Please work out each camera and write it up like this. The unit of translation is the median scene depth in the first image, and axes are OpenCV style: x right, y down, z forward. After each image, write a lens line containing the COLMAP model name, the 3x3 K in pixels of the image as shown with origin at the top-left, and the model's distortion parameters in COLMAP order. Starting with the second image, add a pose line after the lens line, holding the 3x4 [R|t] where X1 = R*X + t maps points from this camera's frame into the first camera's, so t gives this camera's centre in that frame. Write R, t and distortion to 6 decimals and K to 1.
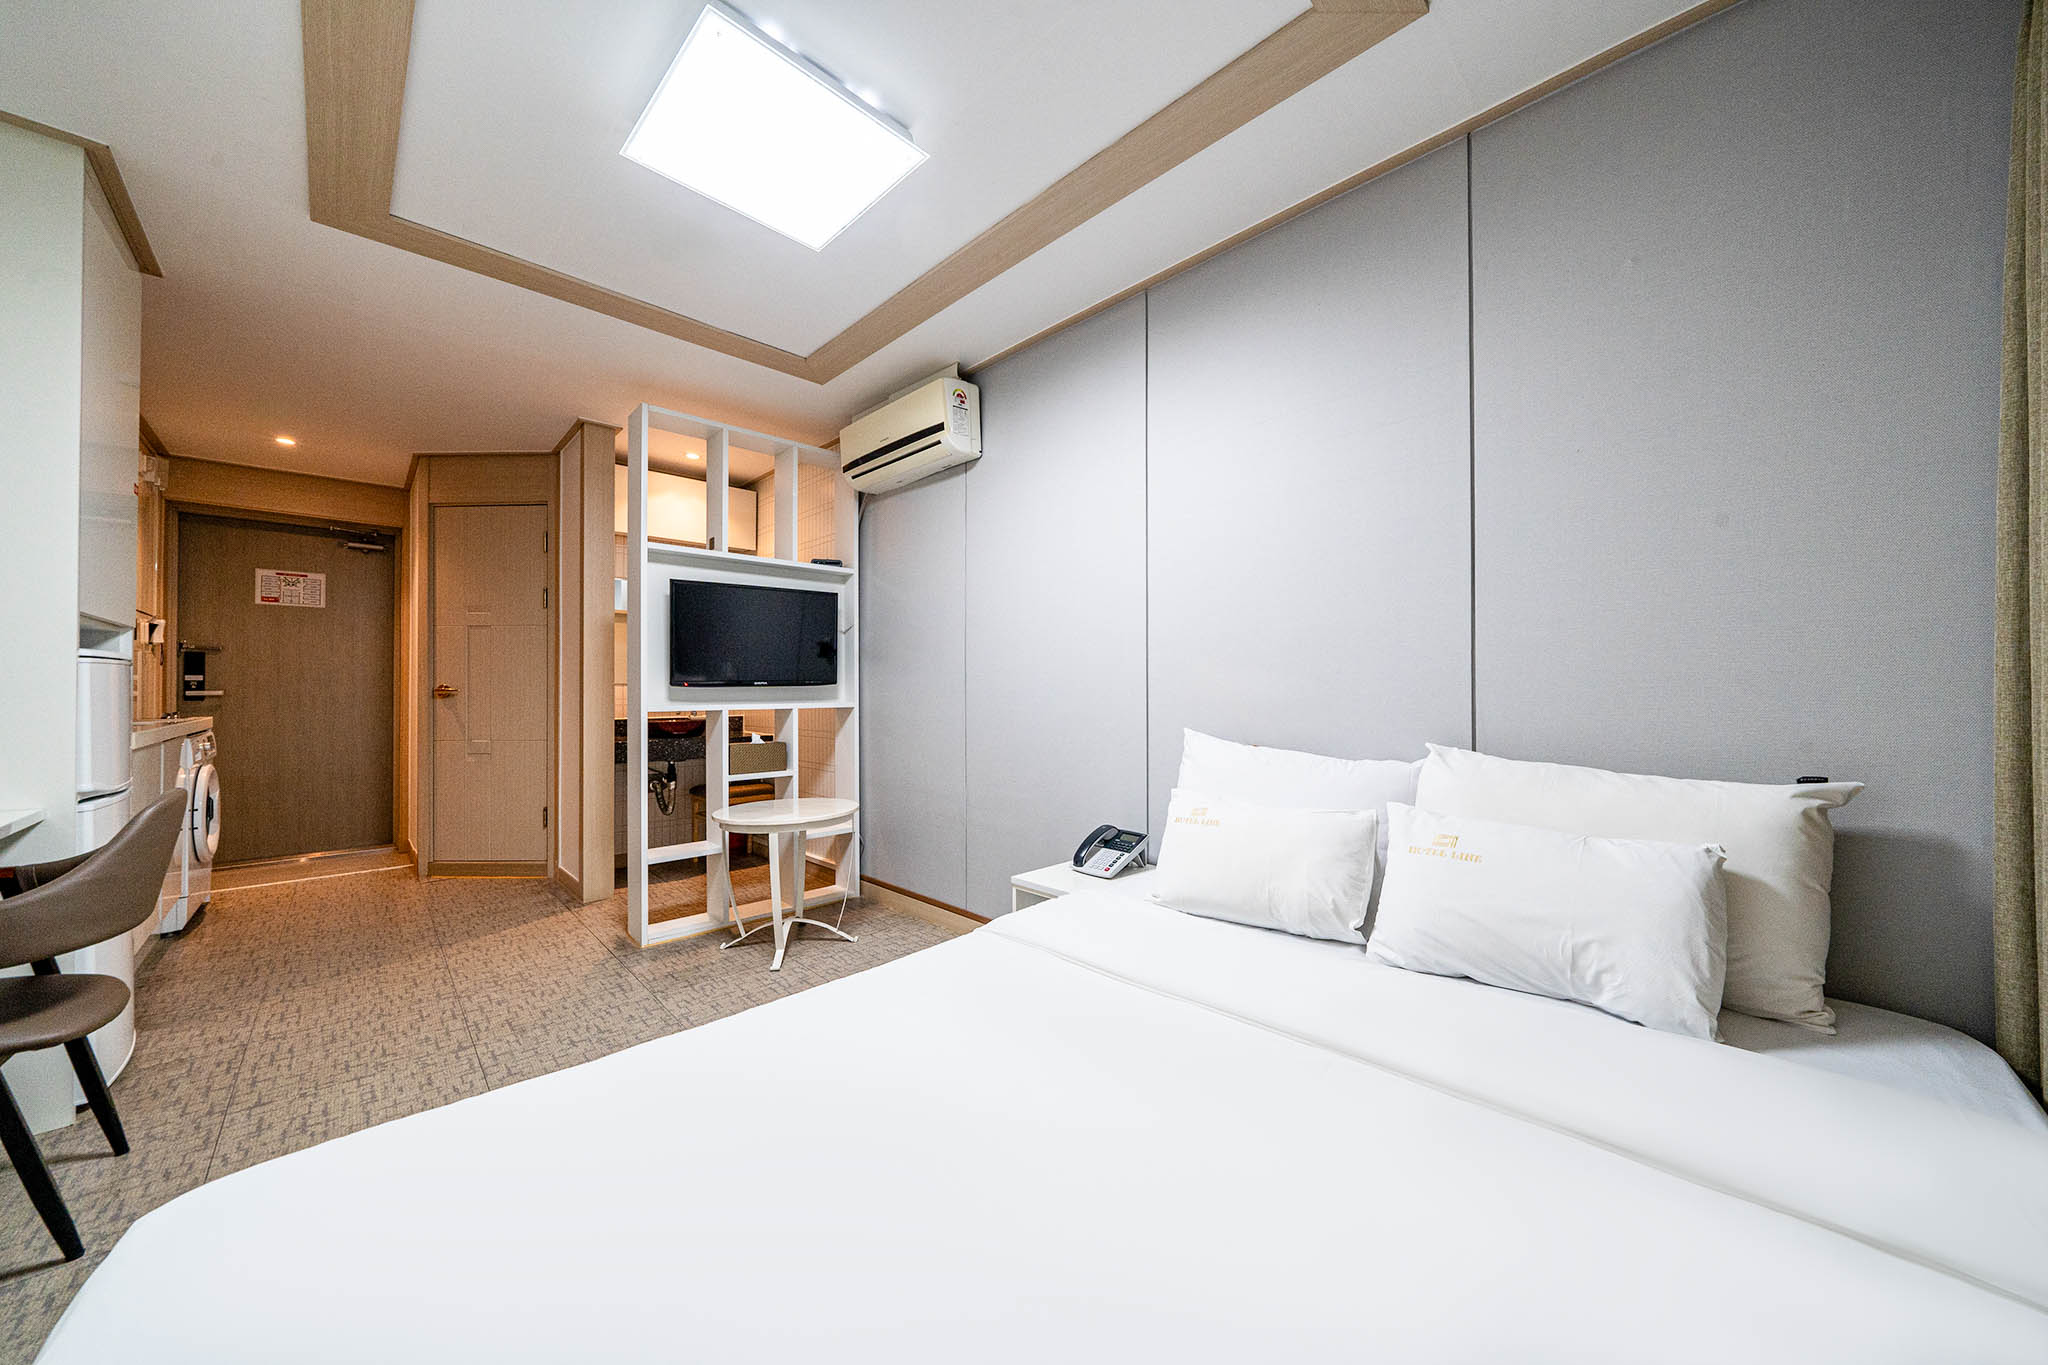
lens RADIAL K [[691.4, 0, 1024.0], [0, 691.4, 682.5], [0, 0, 1]] dist [0.000341, 0.000003]
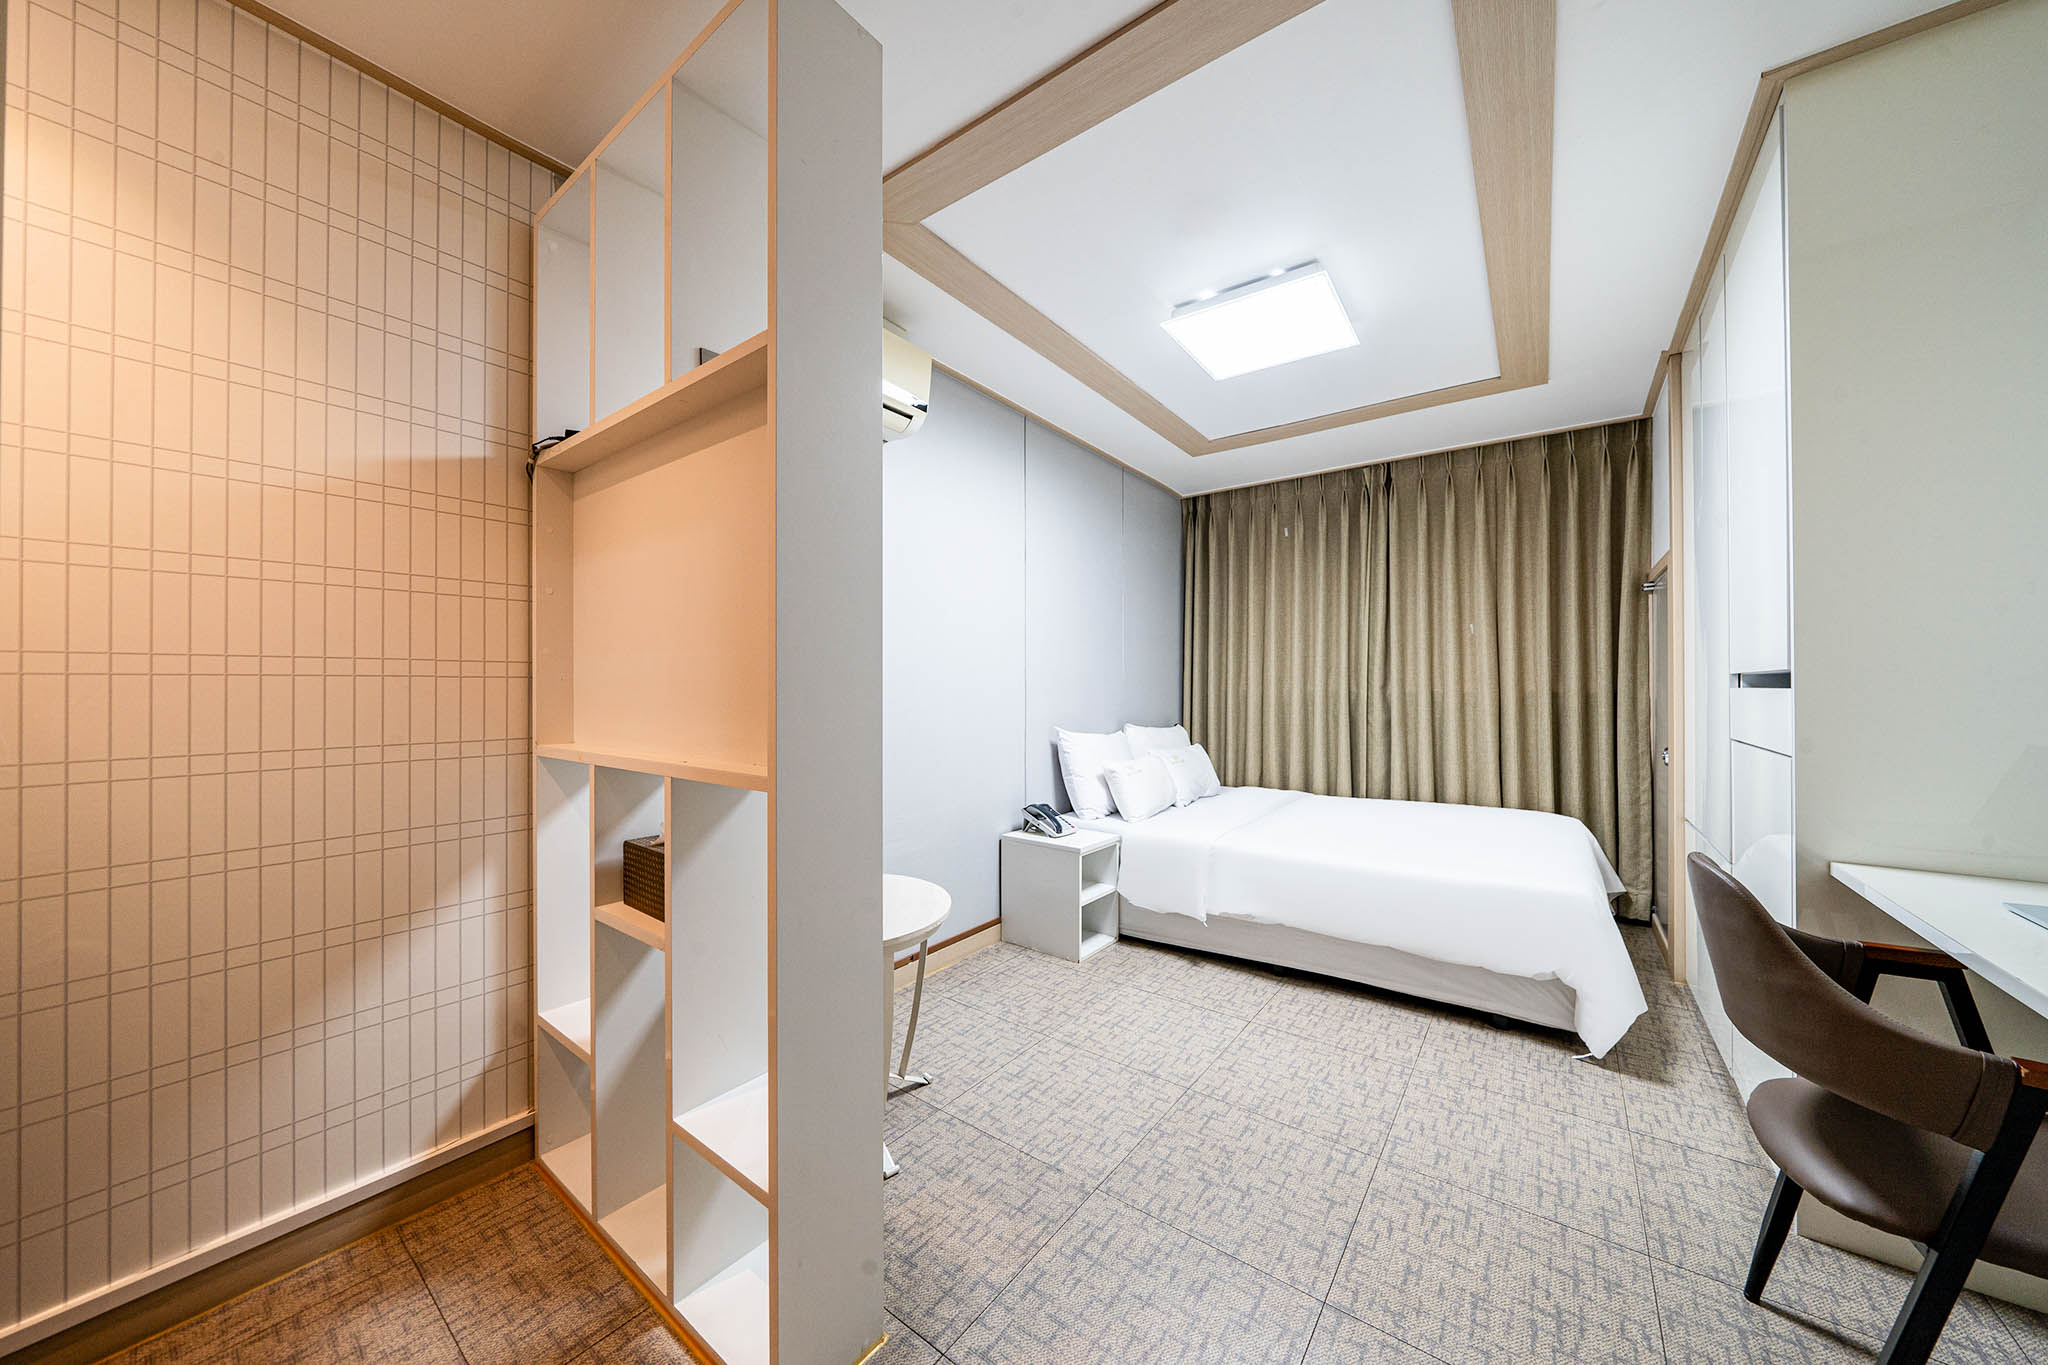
lens RADIAL K [[691.4, 0, 1024.0], [0, 691.4, 682.5], [0, 0, 1]] dist [0.000341, 0.000003]
pose [[-0.139118, 0.002148, 0.990274, -1.191620], [-0.013488, 0.999901, -0.004063, -0.024941], [-0.990184, -0.013922, -0.139075, 1.179840]]
